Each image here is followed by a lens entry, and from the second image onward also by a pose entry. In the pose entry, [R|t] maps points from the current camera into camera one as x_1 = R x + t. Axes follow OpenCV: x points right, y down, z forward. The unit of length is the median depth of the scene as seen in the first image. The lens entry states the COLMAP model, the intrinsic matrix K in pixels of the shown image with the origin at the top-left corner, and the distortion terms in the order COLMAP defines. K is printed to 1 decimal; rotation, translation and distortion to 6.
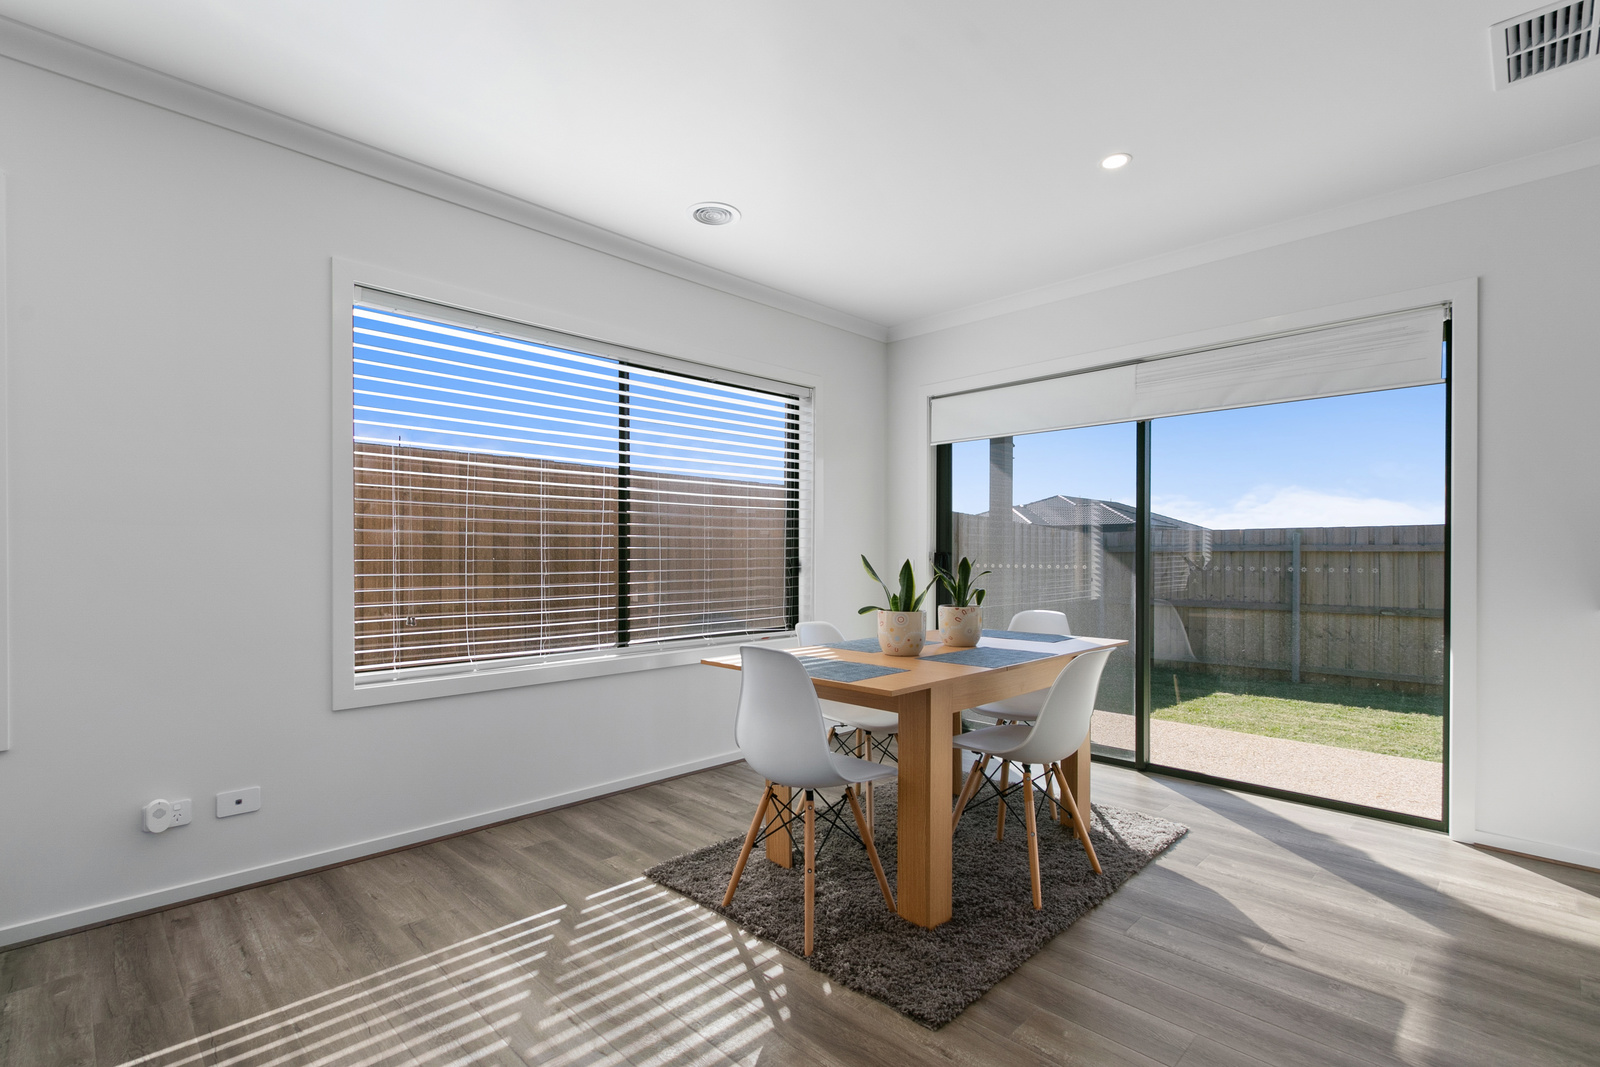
lens RADIAL K [[738.3, 0, 761.2], [0, 738.3, 552.8], [0, 0, 1]] dist [0.002178, 0.000644]
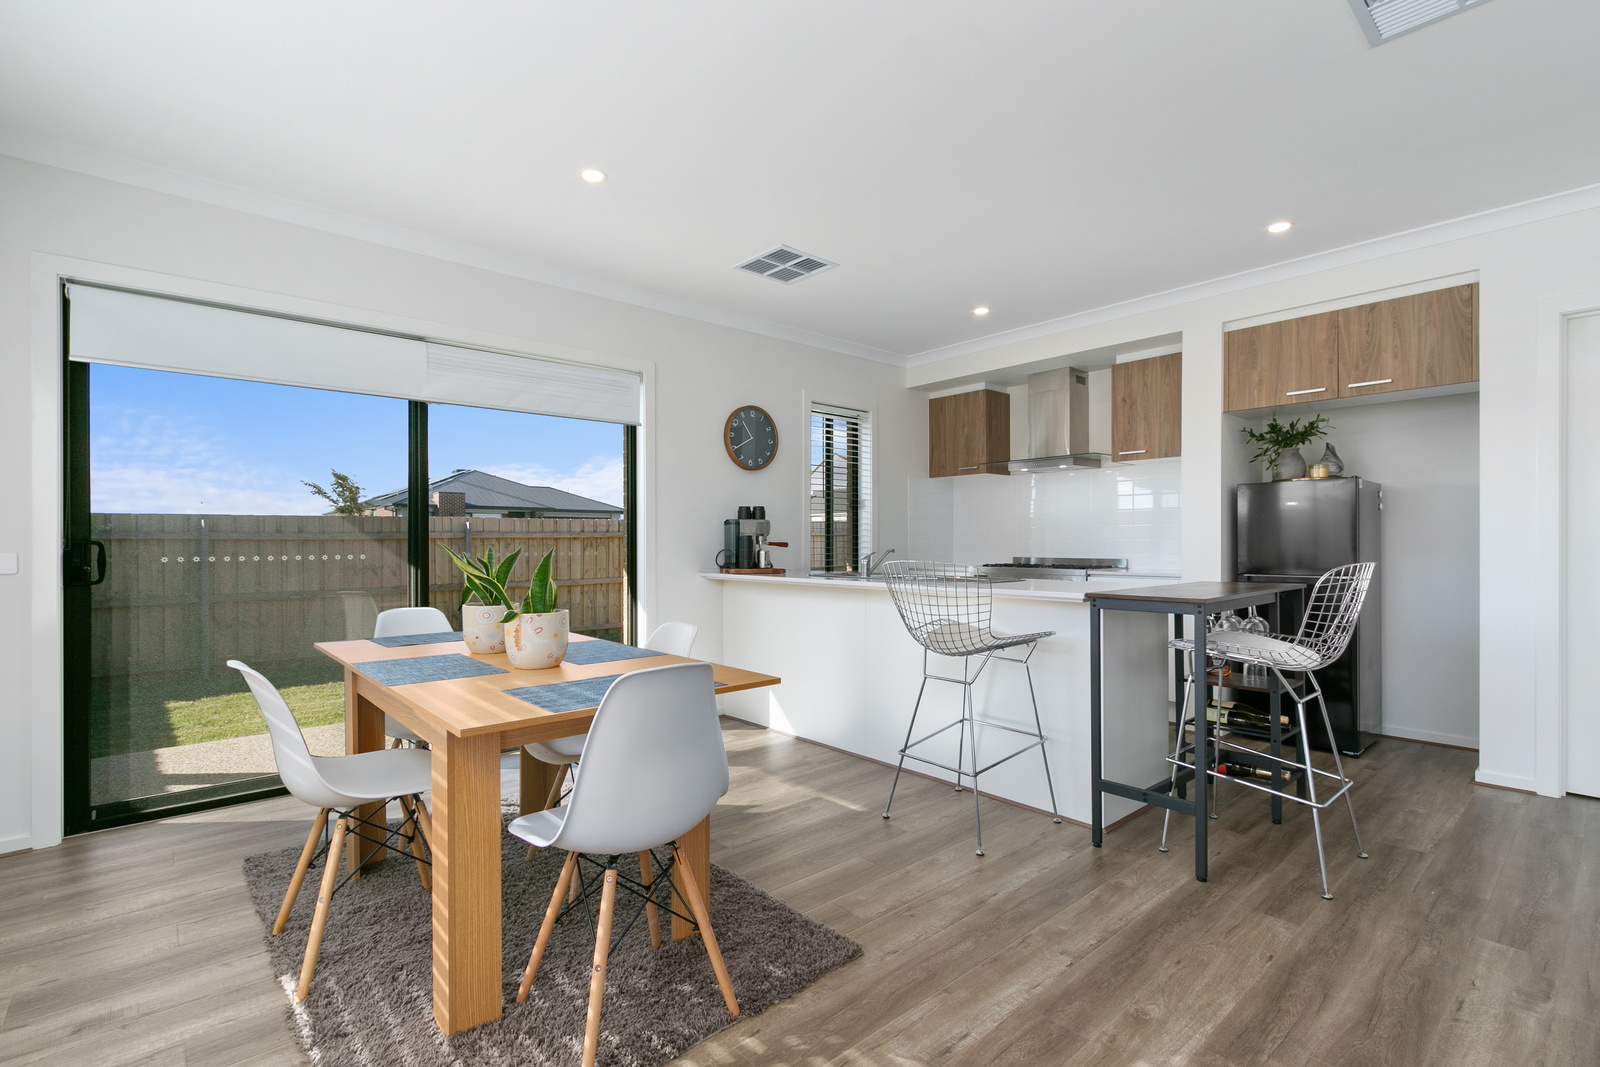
lens RADIAL K [[732.0, 0, 804.6], [0, 732.0, 548.1], [0, 0, 1]] dist [0.001764, -0.000526]
pose [[0.023344, -0.011265, 0.999664, -0.486075], [0.000427, 0.999937, 0.011258, -0.002106], [-0.999727, 0.000164, 0.023347, 0.567599]]
